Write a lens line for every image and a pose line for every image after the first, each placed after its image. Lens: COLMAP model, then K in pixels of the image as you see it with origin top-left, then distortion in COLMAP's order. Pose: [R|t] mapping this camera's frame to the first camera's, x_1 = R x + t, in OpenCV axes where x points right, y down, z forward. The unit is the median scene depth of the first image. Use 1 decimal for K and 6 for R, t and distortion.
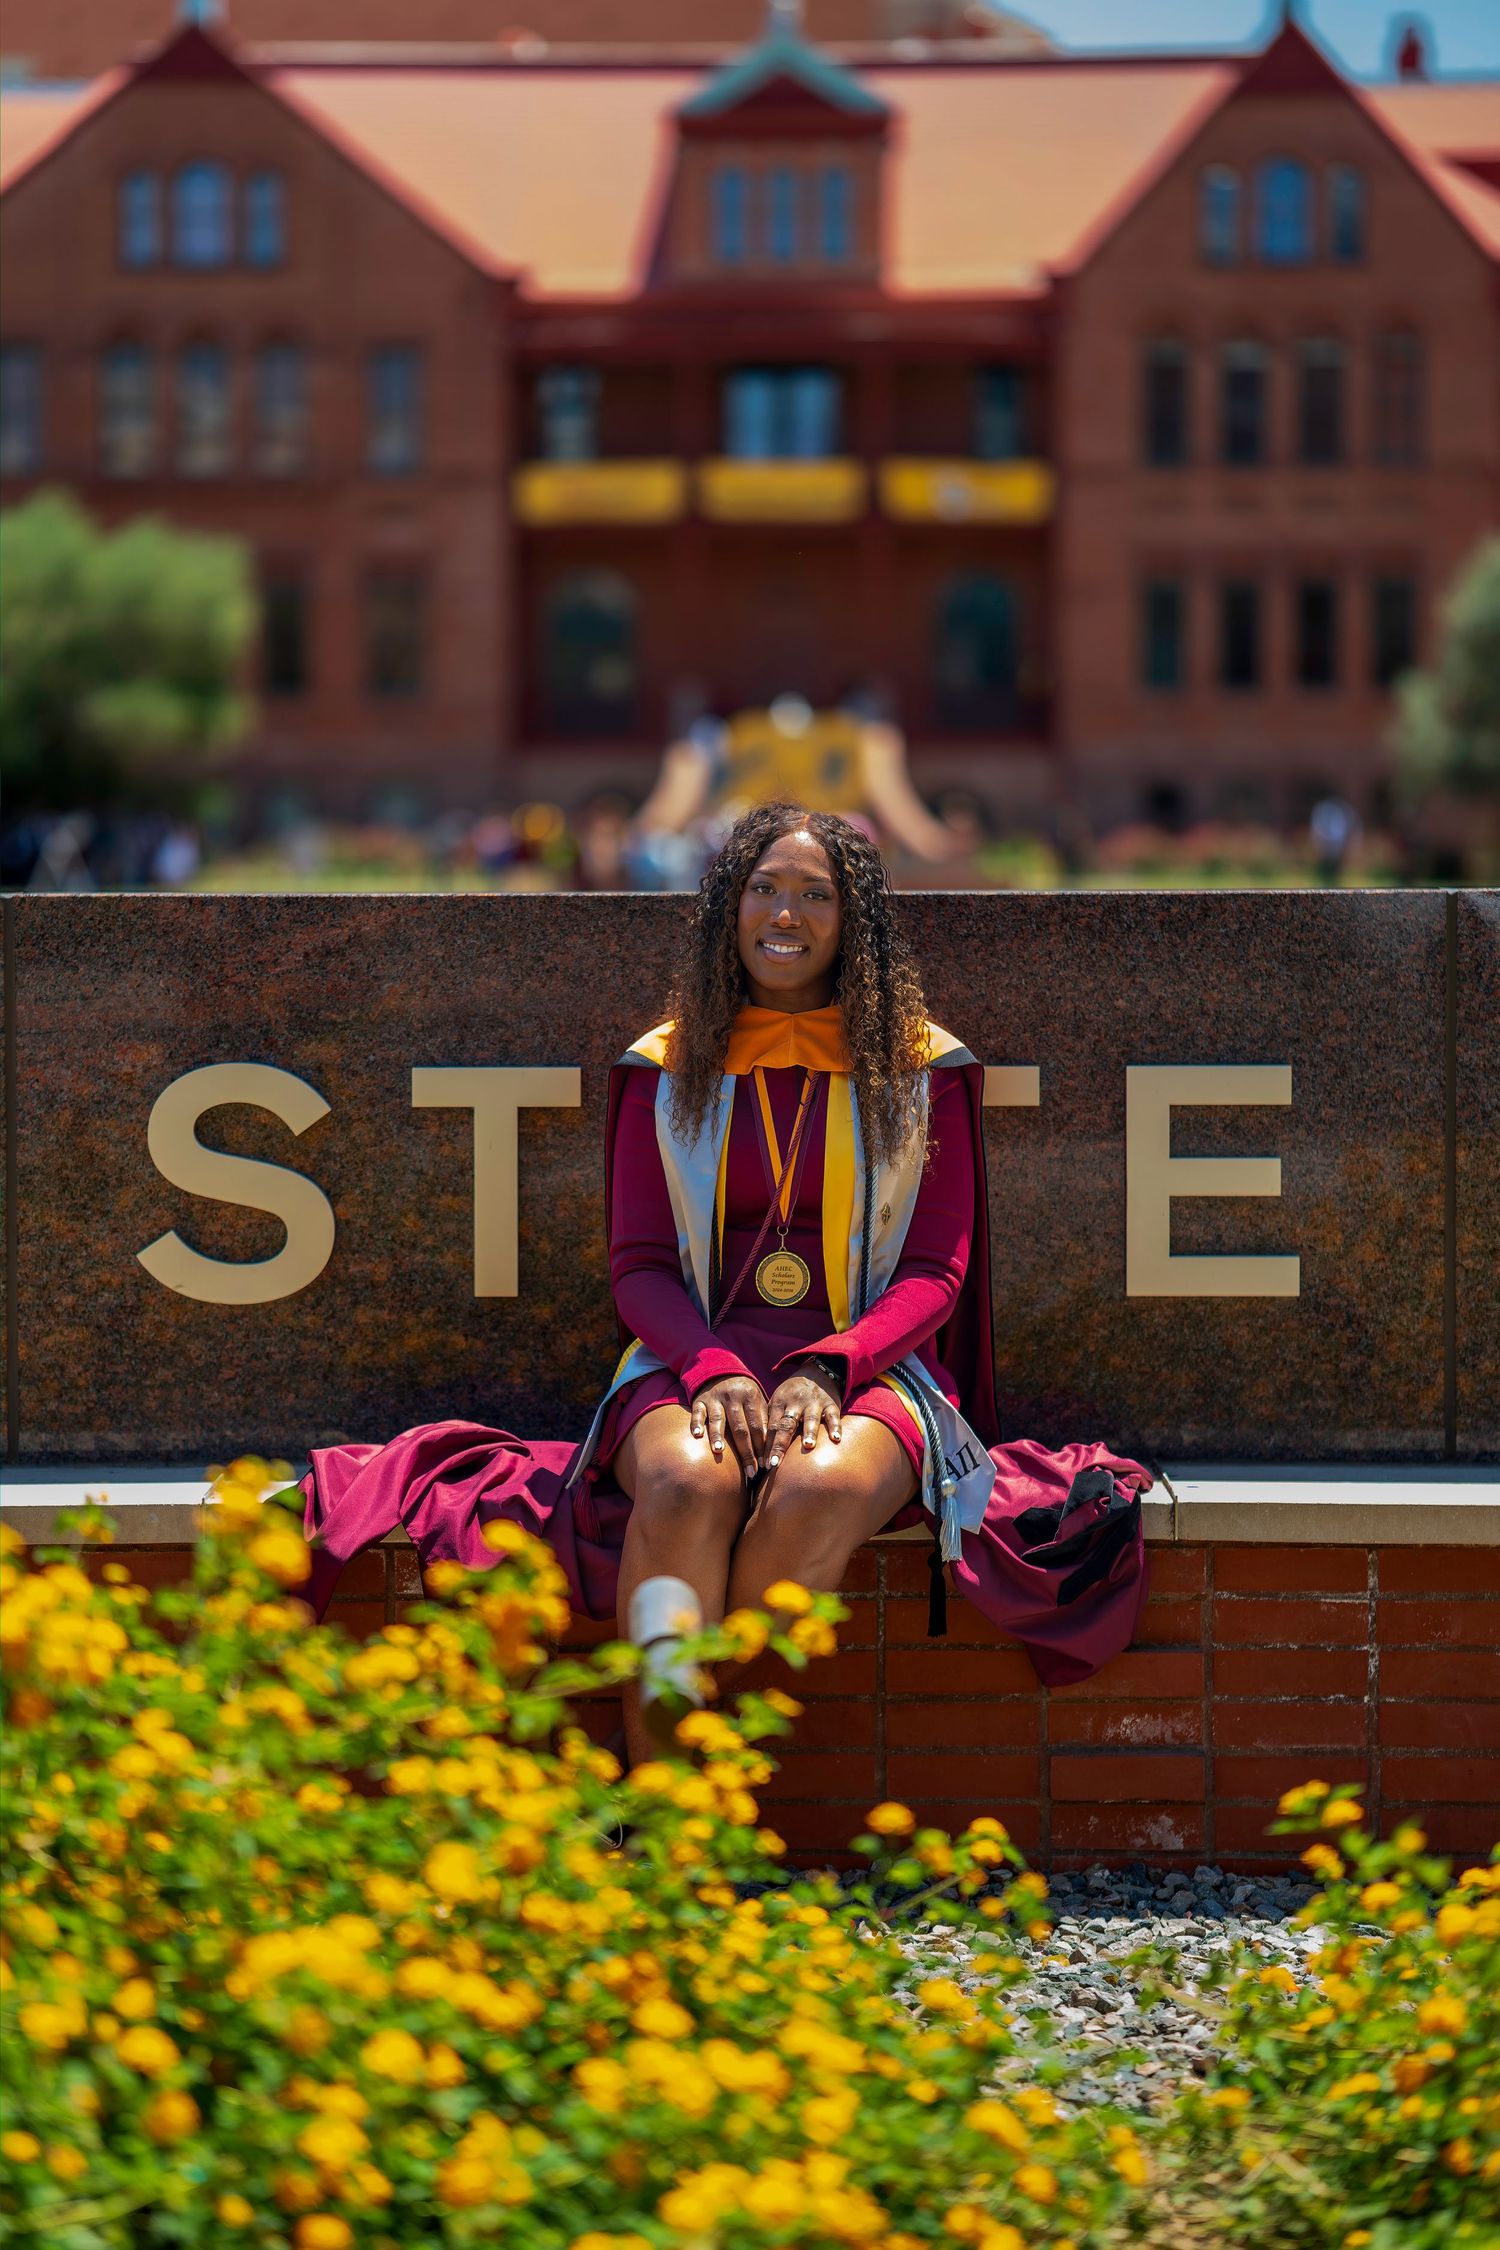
lens RADIAL K [[5410.8, 0, 634.0], [0, 5410.8, 1128.9], [0, 0, 1]] dist [0.301986, 0.671028]
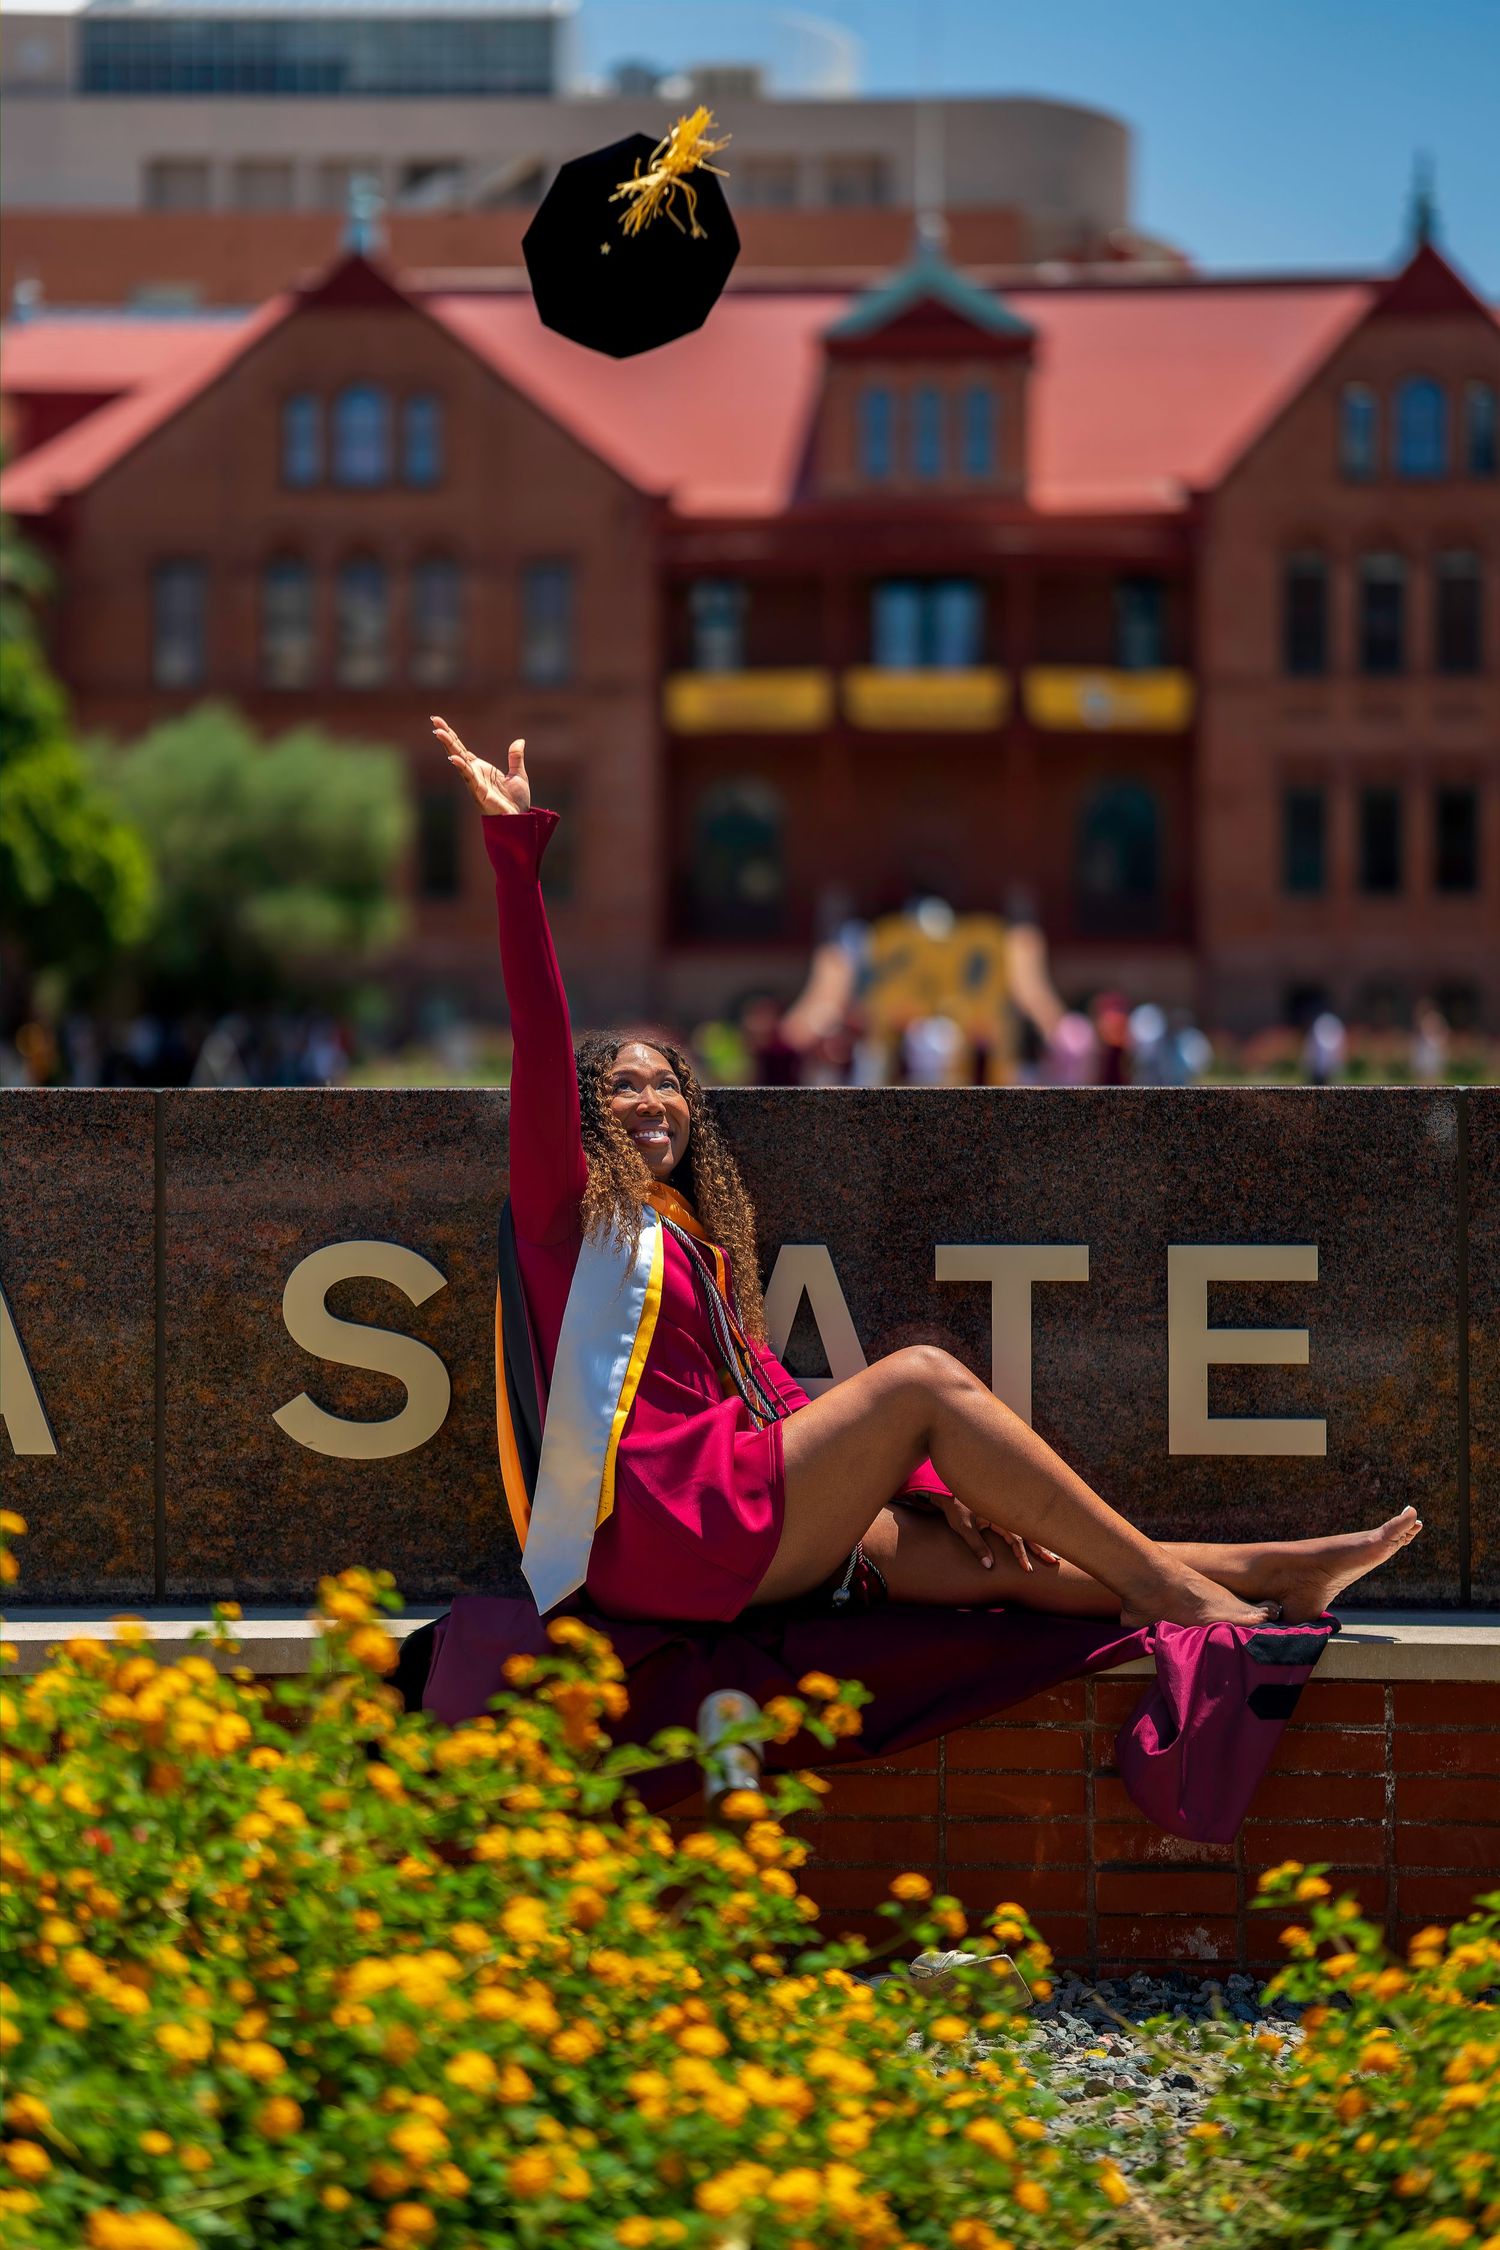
lens RADIAL K [[5410.8, 0, 634.0], [0, 5410.8, 1128.9], [0, 0, 1]] dist [0.301986, 0.671028]
pose [[0.999575, 0.001687, -0.029116, 0.014390], [-0.002763, 0.999312, -0.036978, 0.005848], [0.029034, 0.037043, 0.998892, -0.105882]]
